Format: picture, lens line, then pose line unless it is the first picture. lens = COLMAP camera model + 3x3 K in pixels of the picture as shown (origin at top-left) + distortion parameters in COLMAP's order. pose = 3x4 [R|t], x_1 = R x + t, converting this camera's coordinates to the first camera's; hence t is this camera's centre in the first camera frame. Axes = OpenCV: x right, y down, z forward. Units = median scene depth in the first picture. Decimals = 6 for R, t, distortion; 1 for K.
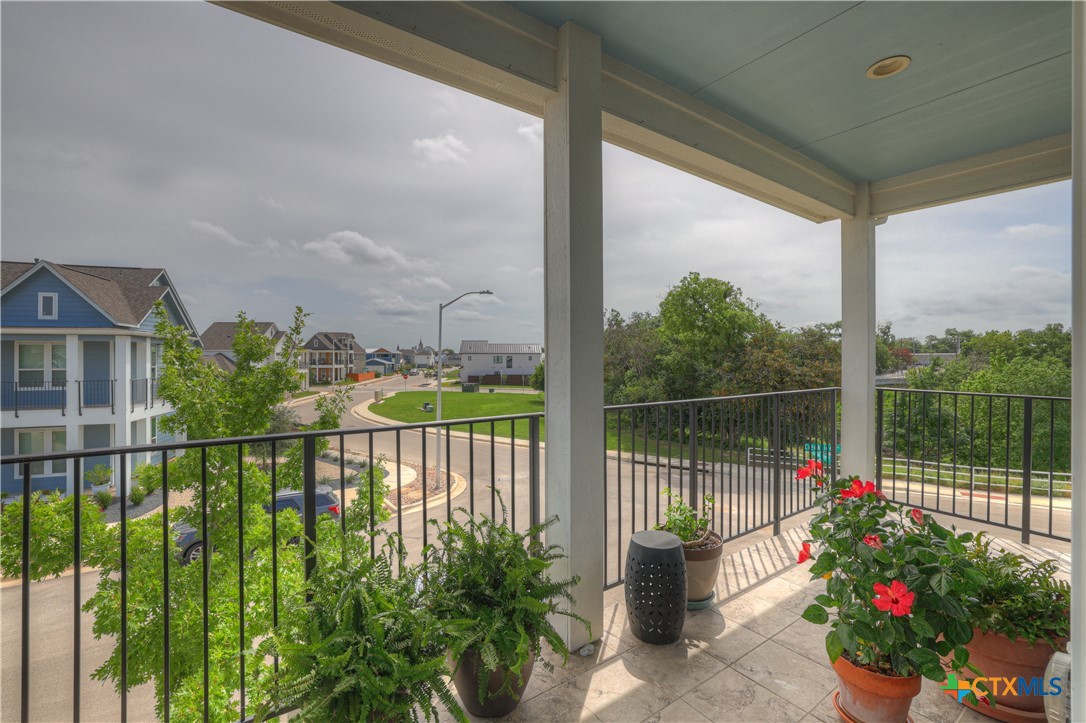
lens RADIAL K [[466.2, 0, 532.2], [0, 466.2, 362.7], [0, 0, 1]] dist [-0.000239, 0.000027]
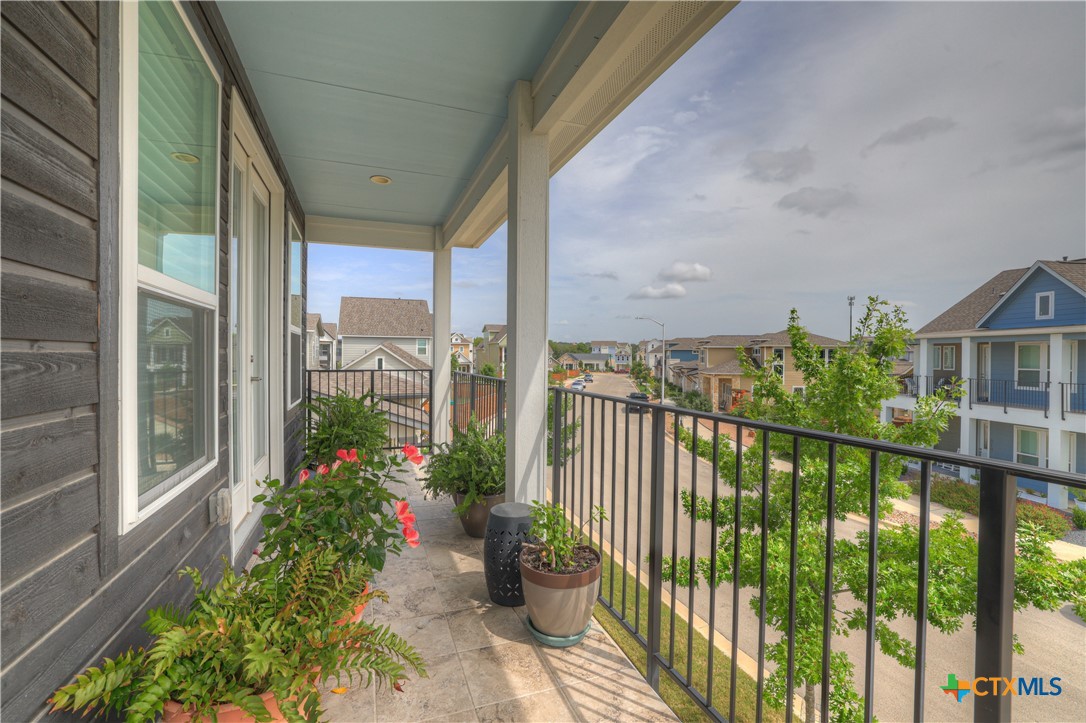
lens RADIAL K [[480.2, 0, 538.2], [0, 480.2, 363.5], [0, 0, 1]] dist [0.001725, 0.001572]
pose [[-0.259337, 0.015502, -0.965662, 0.237909], [-0.016605, 0.999652, 0.020507, -0.002375], [0.965644, 0.021353, -0.258990, 0.236151]]
